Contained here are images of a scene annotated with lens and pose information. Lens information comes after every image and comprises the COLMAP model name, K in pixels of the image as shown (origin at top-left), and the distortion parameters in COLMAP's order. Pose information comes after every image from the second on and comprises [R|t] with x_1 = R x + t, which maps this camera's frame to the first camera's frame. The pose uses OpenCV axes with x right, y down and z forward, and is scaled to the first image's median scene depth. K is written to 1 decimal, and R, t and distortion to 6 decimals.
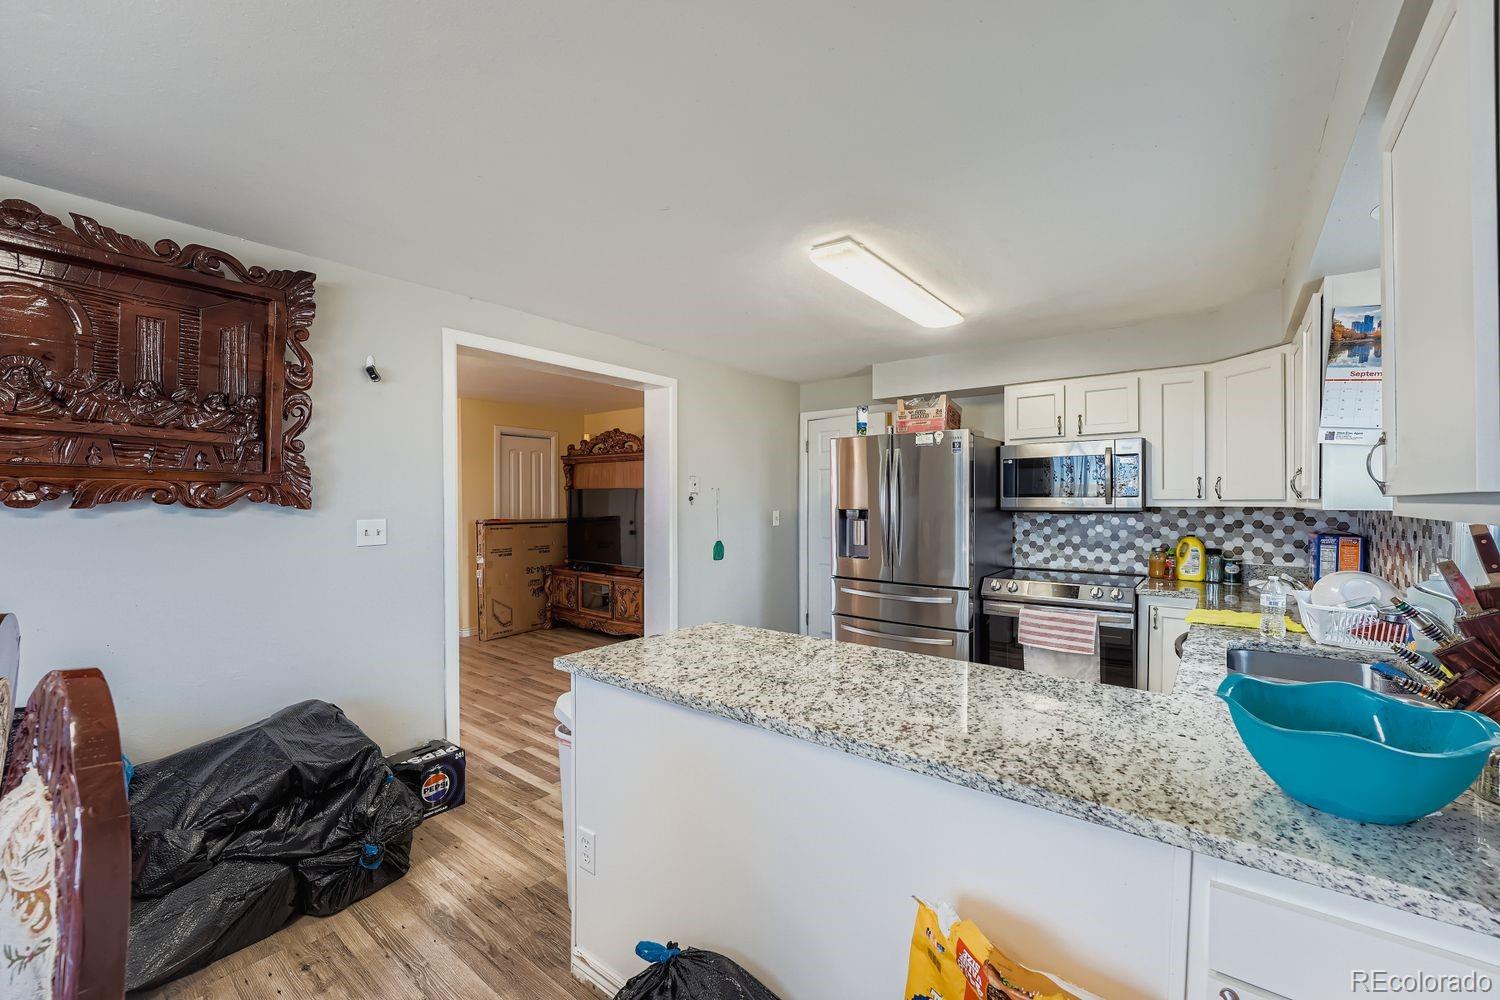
lens RADIAL K [[609.7, 0, 764.2], [0, 609.7, 501.1], [0, 0, 1]] dist [-0.010726, 0.000009]
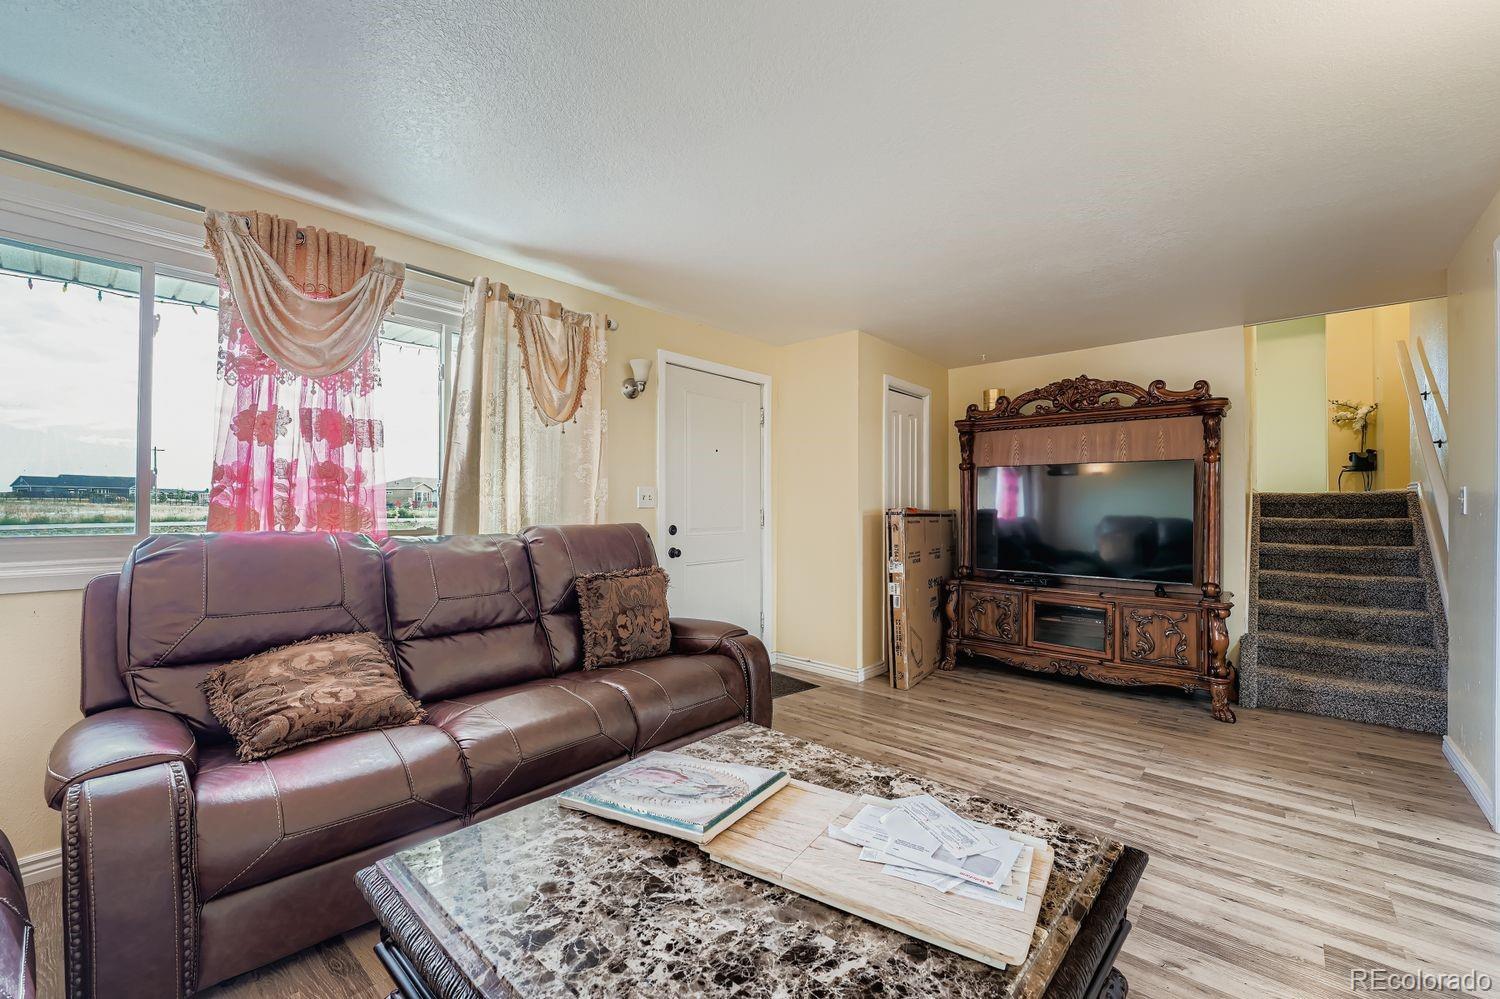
lens RADIAL K [[609.7, 0, 746.8], [0, 609.7, 503.7], [0, 0, 1]] dist [-0.010726, 0.000009]
pose [[0.997626, 0.006006, -0.068609, -0.578304], [-0.006549, 0.999949, -0.007693, 0.031343], [0.068559, 0.008125, 0.997614, 0.310756]]
